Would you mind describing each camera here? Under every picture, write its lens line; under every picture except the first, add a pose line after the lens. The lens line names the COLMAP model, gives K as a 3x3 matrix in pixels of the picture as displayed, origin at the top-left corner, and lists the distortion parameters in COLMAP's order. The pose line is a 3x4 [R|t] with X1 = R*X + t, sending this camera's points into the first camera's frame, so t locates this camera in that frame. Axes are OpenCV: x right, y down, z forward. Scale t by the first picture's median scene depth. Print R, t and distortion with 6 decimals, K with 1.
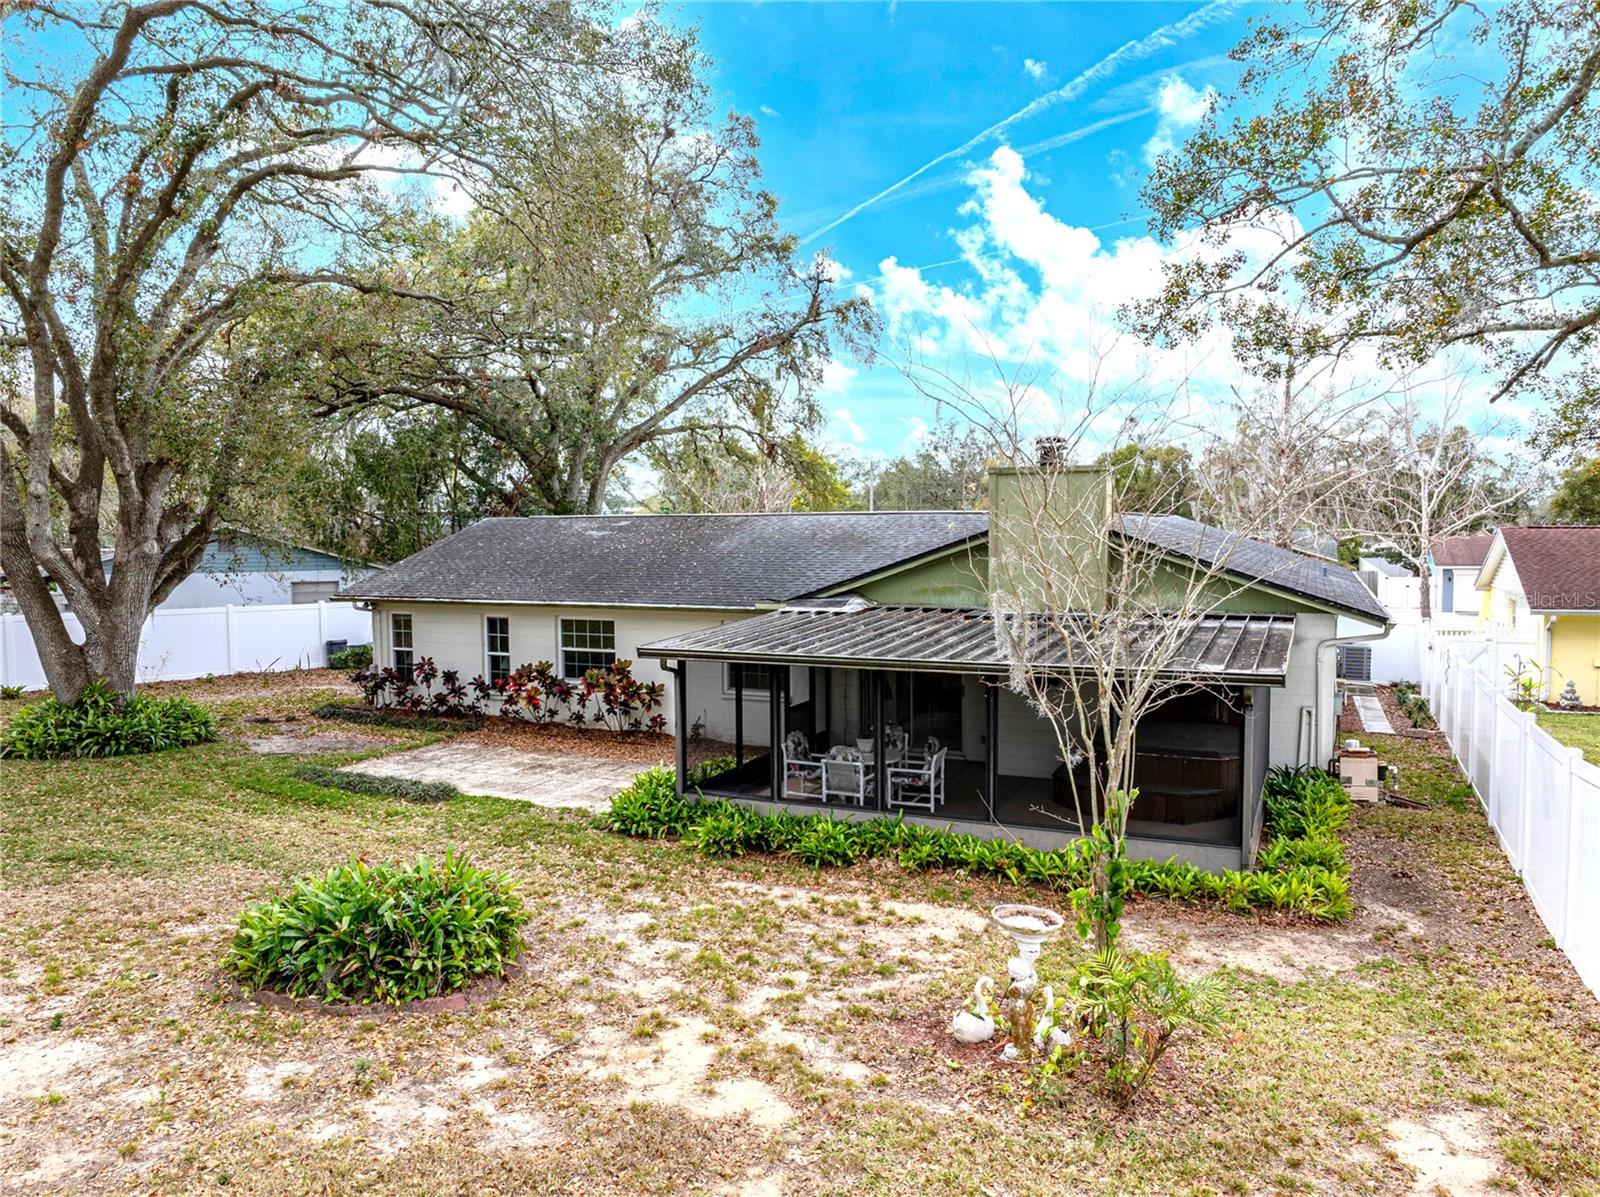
lens RADIAL K [[1123.1, 0, 800.0], [0, 1123.1, 598.5], [0, 0, 1]] dist [-0.035634, 0.022195]
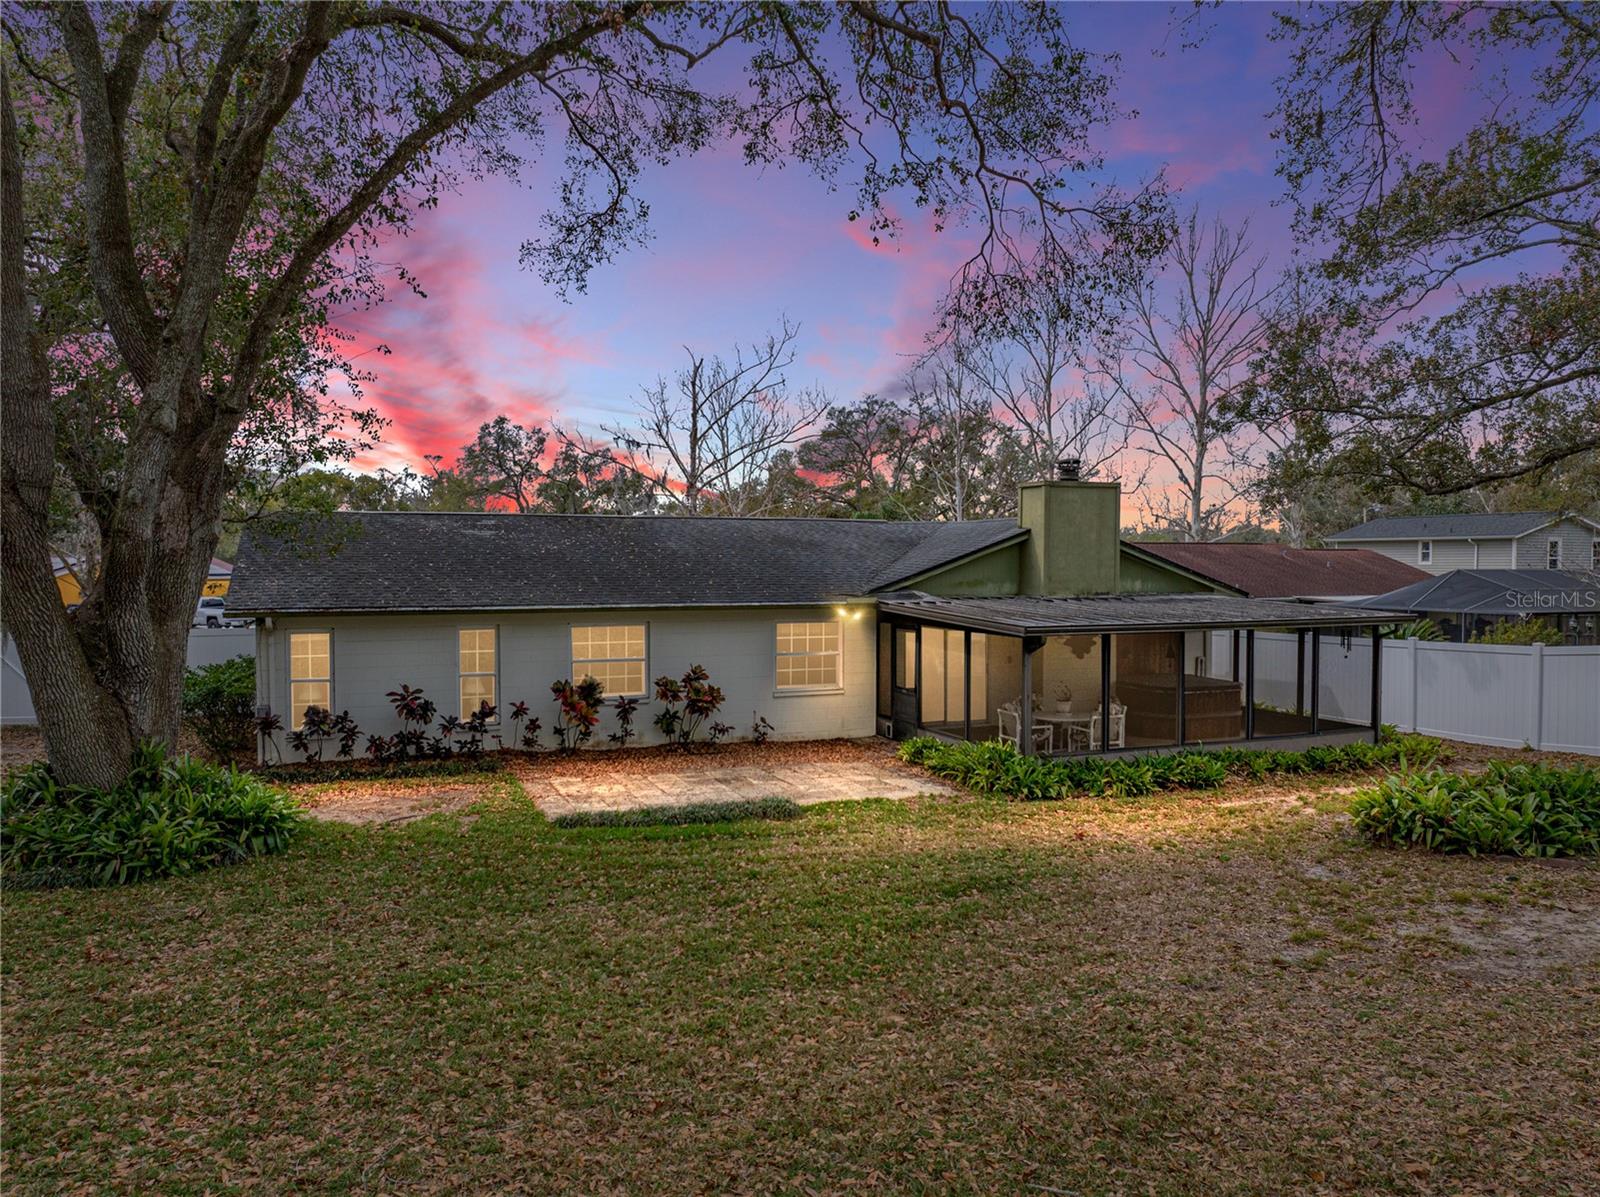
lens RADIAL K [[1123.1, 0, 800.0], [0, 1123.1, 598.5], [0, 0, 1]] dist [-0.035634, 0.022195]
pose [[0.682692, -0.014501, 0.730562, -0.762076], [0.039986, 0.999046, -0.017536, 0.019875], [-0.729611, 0.041183, 0.682621, 0.300828]]
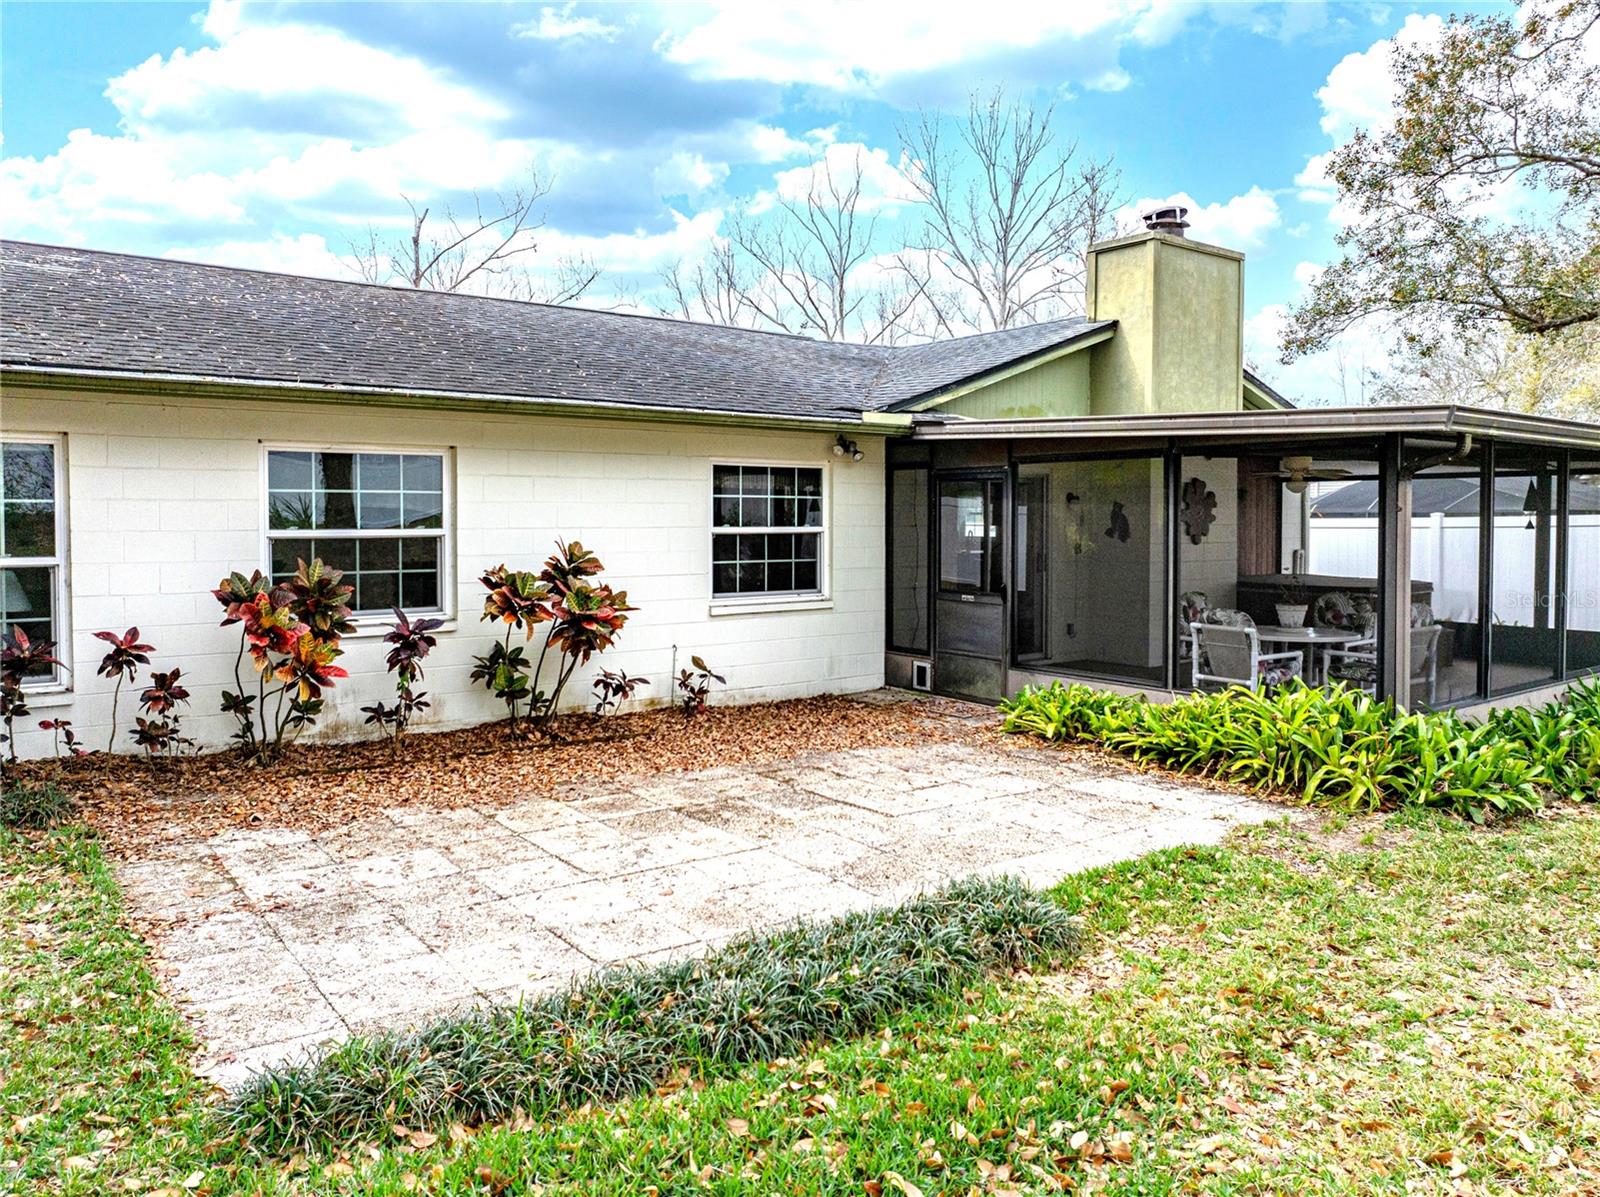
lens RADIAL K [[1148.9, 0, 797.5], [0, 1148.9, 540.3], [0, 0, 1]] dist [-0.028520, 0.002064]
pose [[0.476121, -0.010052, 0.879322, -0.478284], [0.052162, 0.998497, -0.016830, 0.065458], [-0.877831, 0.053880, 0.475930, 0.719306]]
